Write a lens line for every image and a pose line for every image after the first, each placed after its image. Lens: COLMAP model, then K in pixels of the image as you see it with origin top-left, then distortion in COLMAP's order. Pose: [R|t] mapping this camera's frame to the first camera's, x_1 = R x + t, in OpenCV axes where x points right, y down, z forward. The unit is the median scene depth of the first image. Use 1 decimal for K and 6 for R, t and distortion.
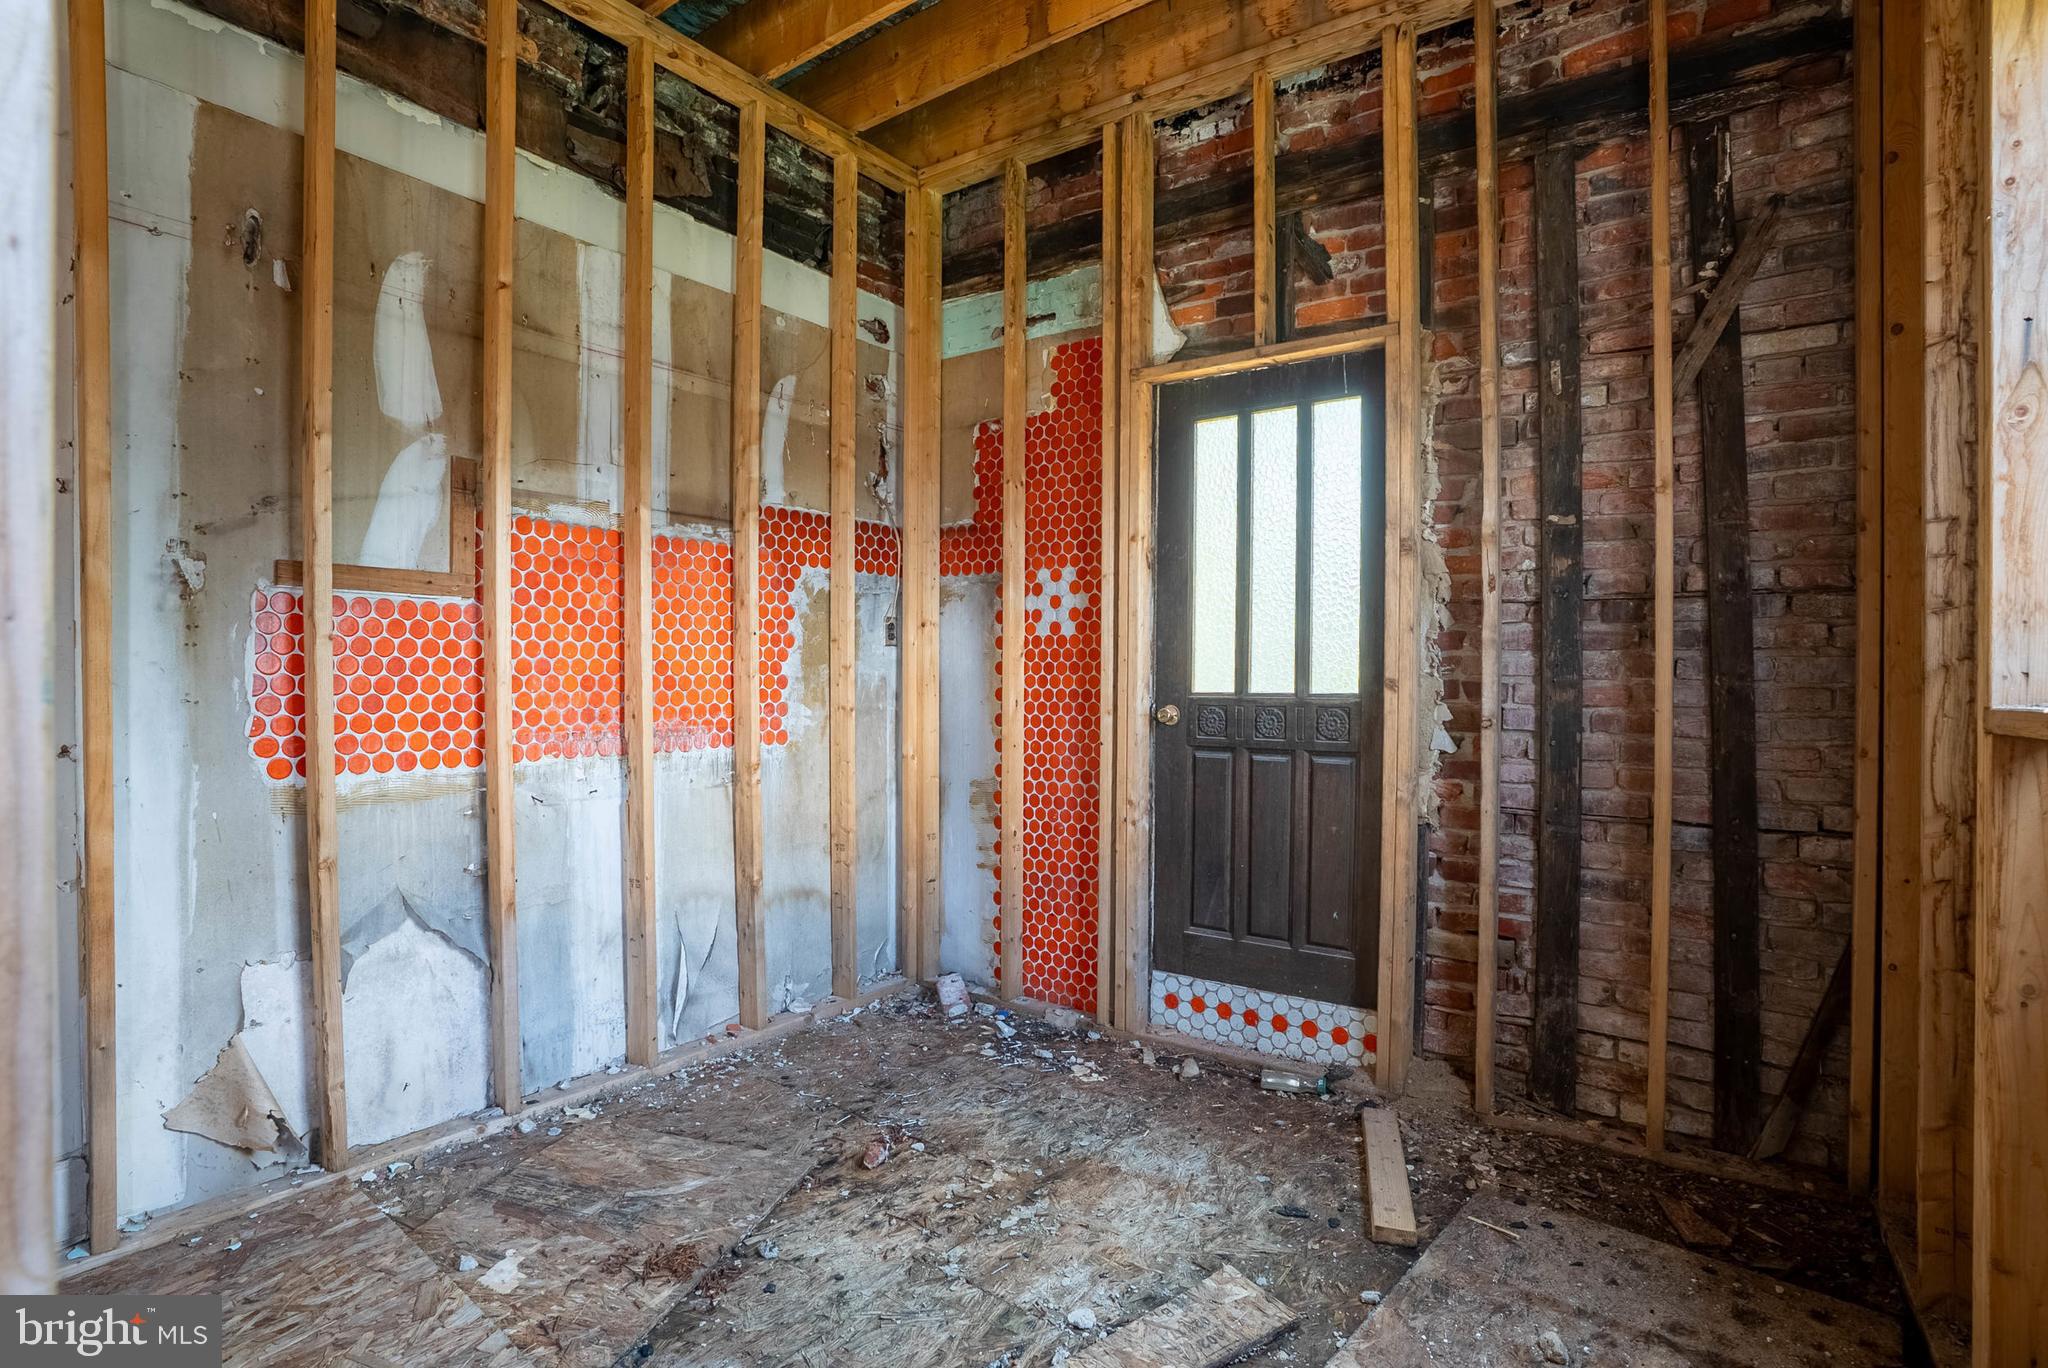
lens RADIAL K [[991.6, 0, 1020.7], [0, 991.6, 694.1], [0, 0, 1]] dist [-0.033514, 0.010503]
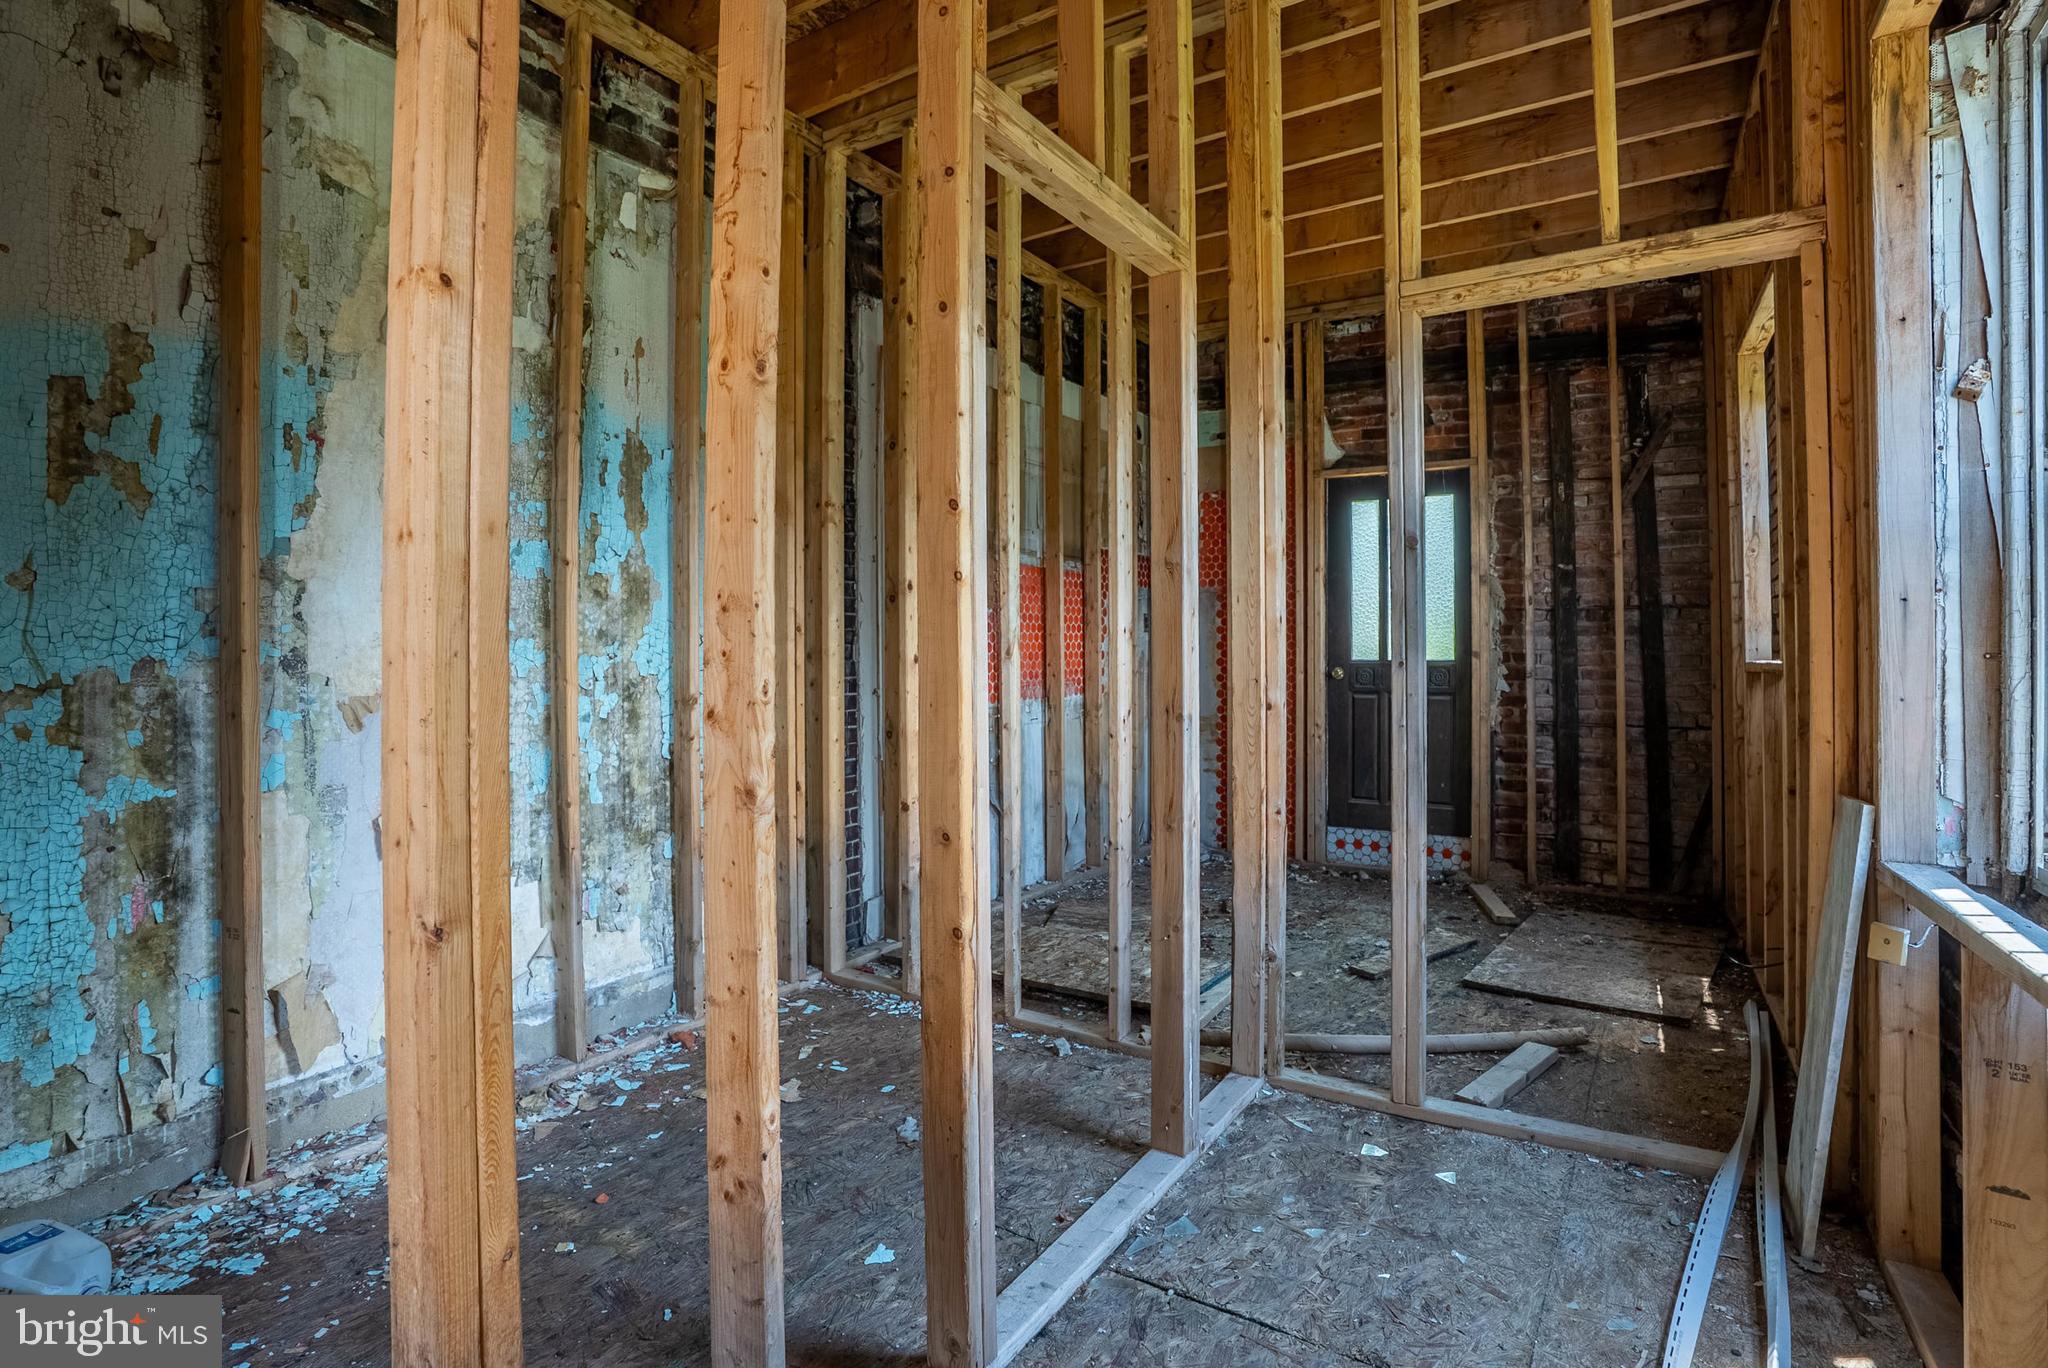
lens RADIAL K [[991.6, 0, 1052.3], [0, 991.6, 637.2], [0, 0, 1]] dist [-0.033514, 0.010503]
pose [[0.996582, -0.003131, 0.082546, -0.570956], [0.005552, 0.999561, -0.029116, 0.006991], [-0.082418, 0.029475, 0.996162, -0.773211]]
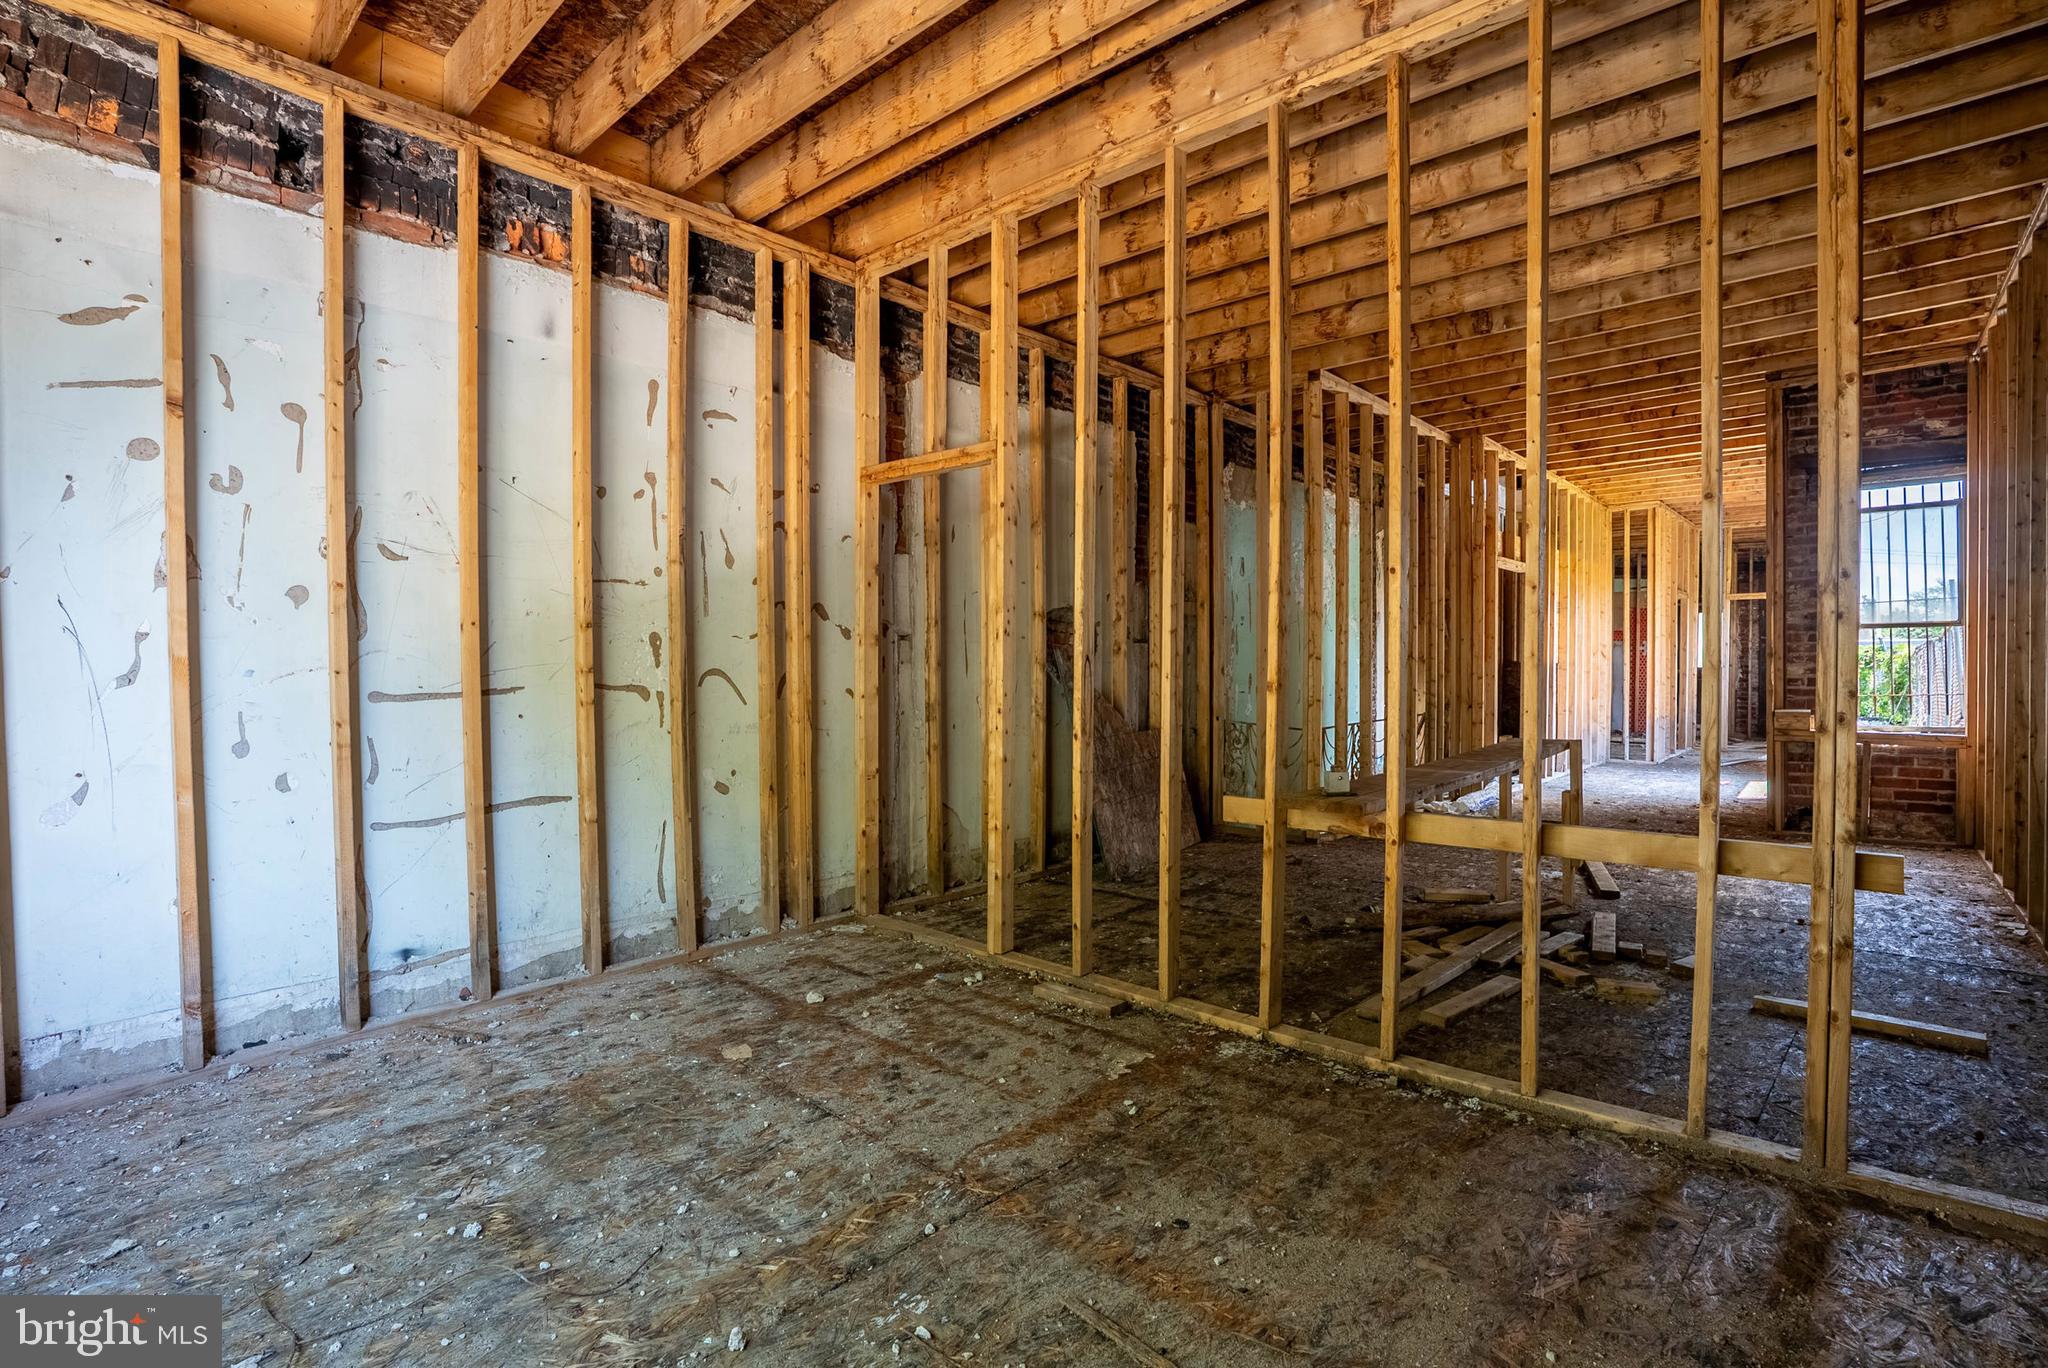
lens RADIAL K [[991.6, 0, 1026.1], [0, 991.6, 685.4], [0, 0, 1]] dist [-0.033514, 0.010503]
pose [[0.994895, -0.001769, -0.100902, -3.151512], [0.002367, 0.999980, 0.005813, 0.063002], [0.100889, -0.006022, 0.994879, -5.096519]]
